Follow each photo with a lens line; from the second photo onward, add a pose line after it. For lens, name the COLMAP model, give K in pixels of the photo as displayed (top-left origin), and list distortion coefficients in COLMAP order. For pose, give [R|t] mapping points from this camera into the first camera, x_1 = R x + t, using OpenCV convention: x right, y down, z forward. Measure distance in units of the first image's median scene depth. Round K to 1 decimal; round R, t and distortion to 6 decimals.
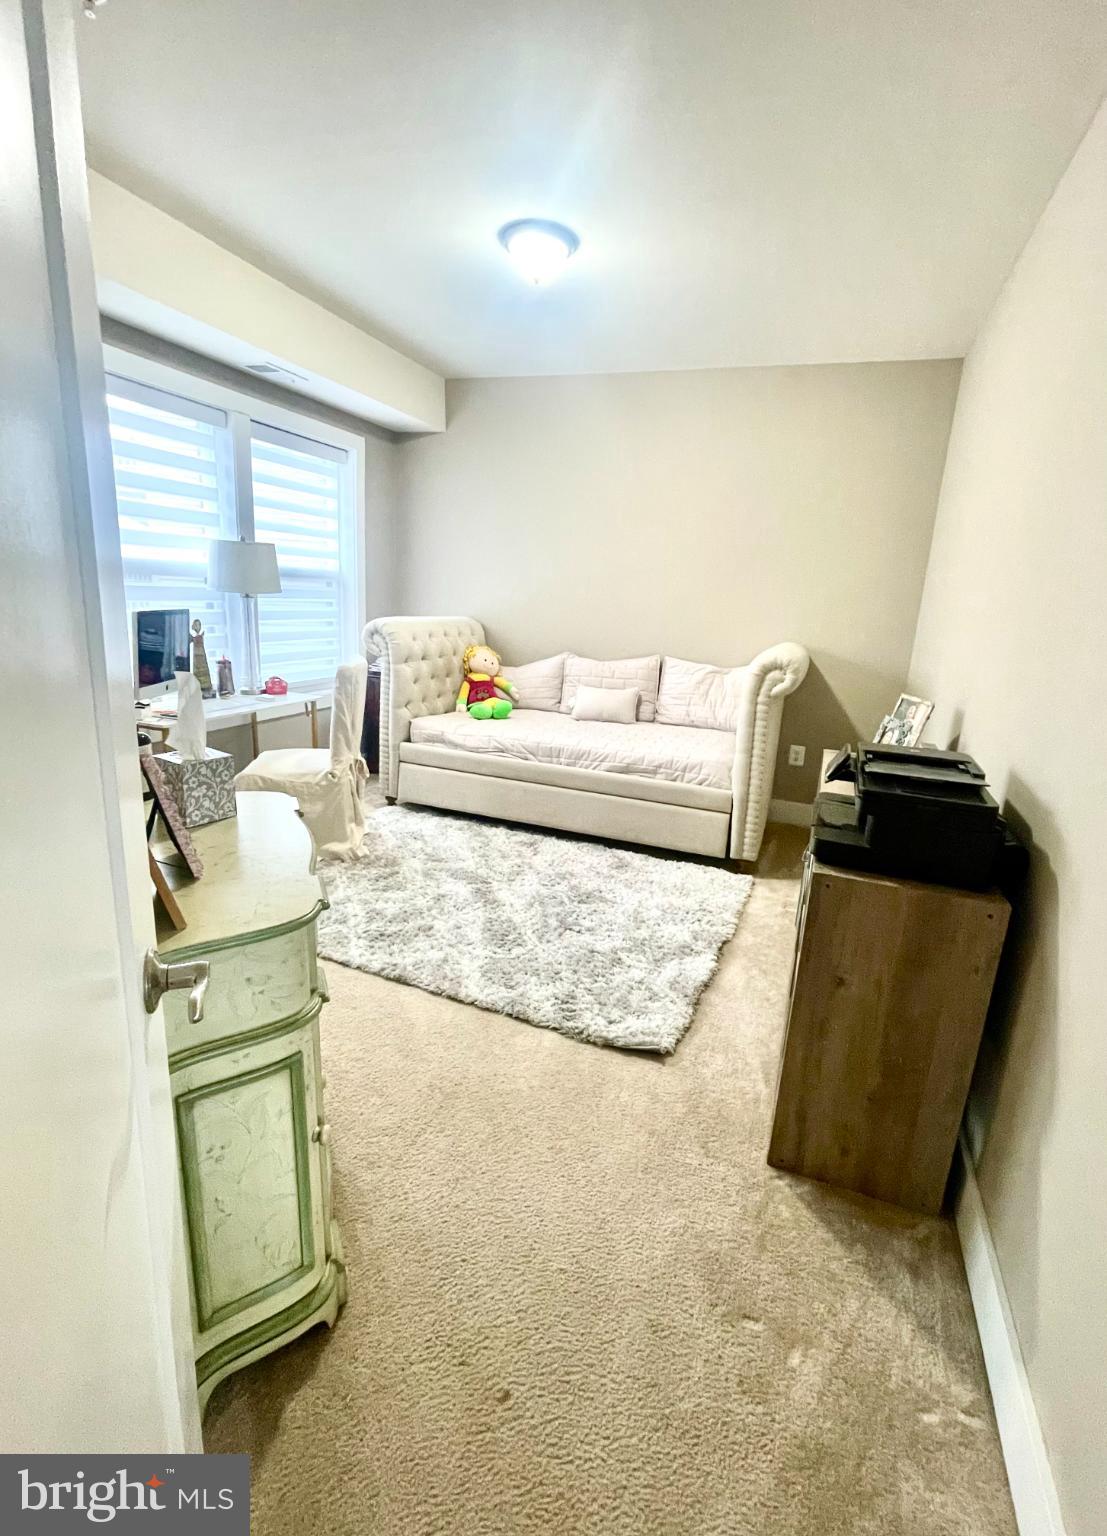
lens RADIAL K [[690.9, 0, 553.5], [0, 690.9, 768.0], [0, 0, 1]] dist [0.000221, -0.001046]
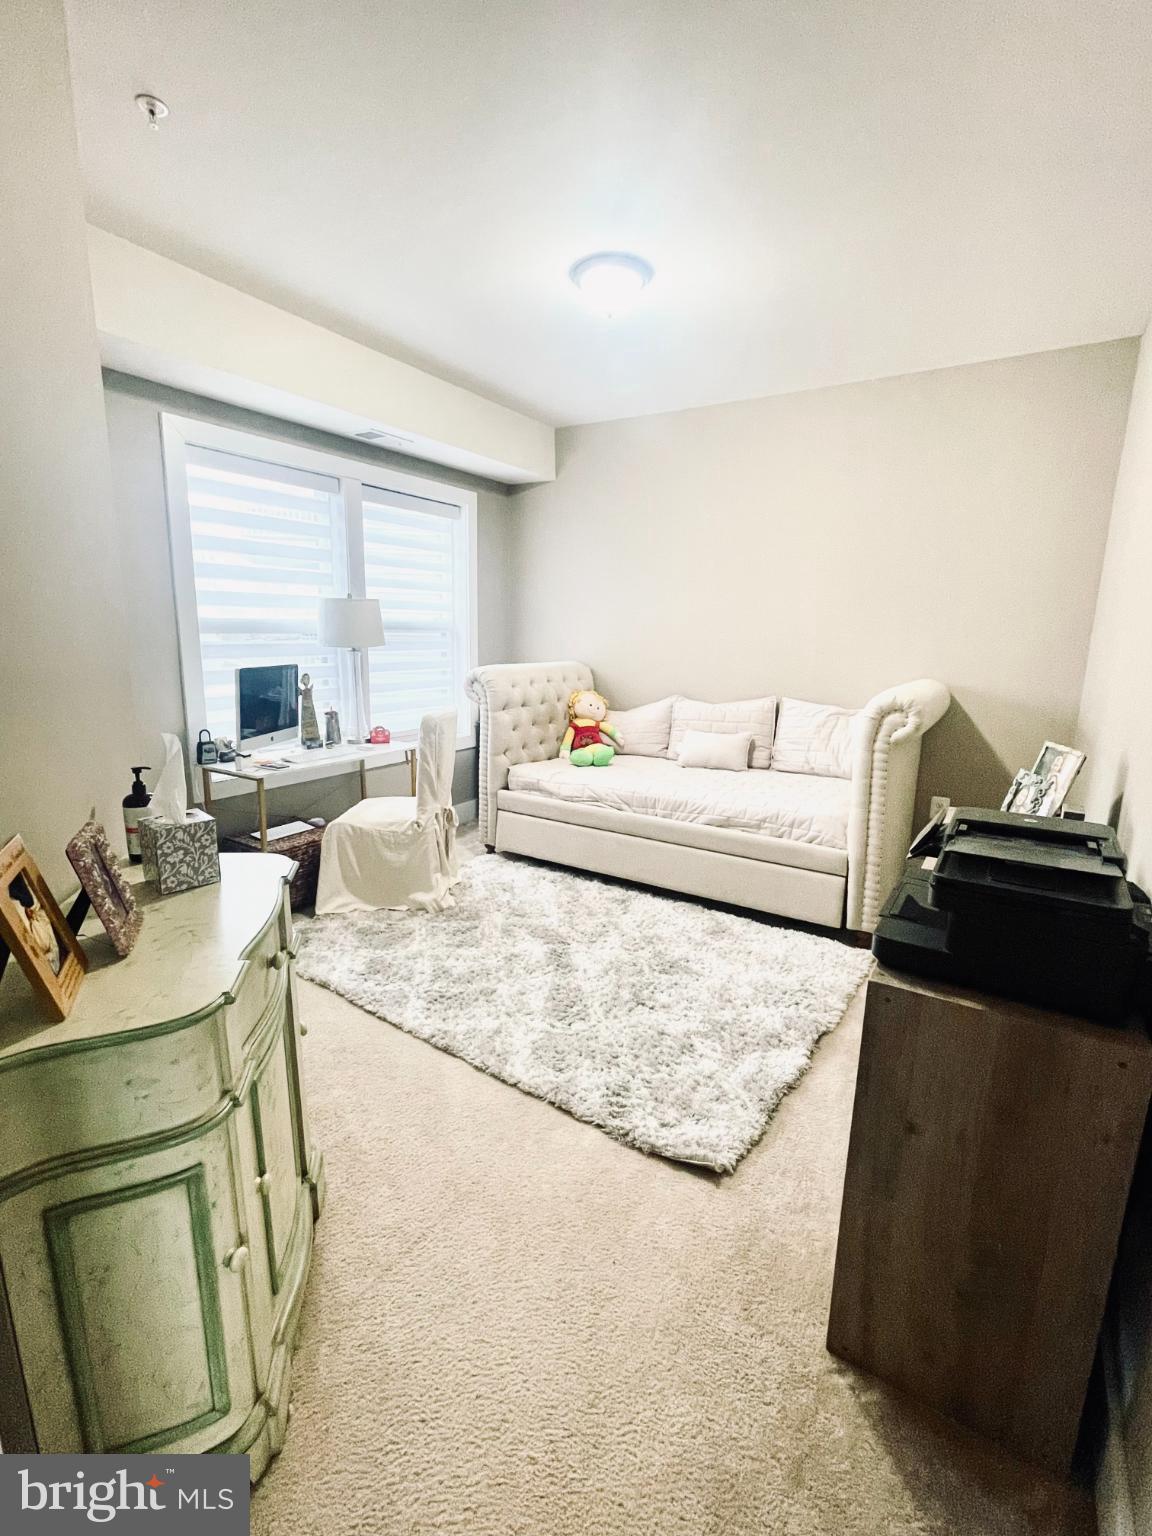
lens RADIAL K [[681.7, 0, 575.4], [0, 681.7, 766.0], [0, 0, 1]] dist [-0.000373, 0.000956]
pose [[0.976540, 0.000292, -0.215336, 0.113091], [-0.012611, 0.998360, -0.055838, -0.022105], [0.214967, 0.057244, 0.974942, 0.085954]]
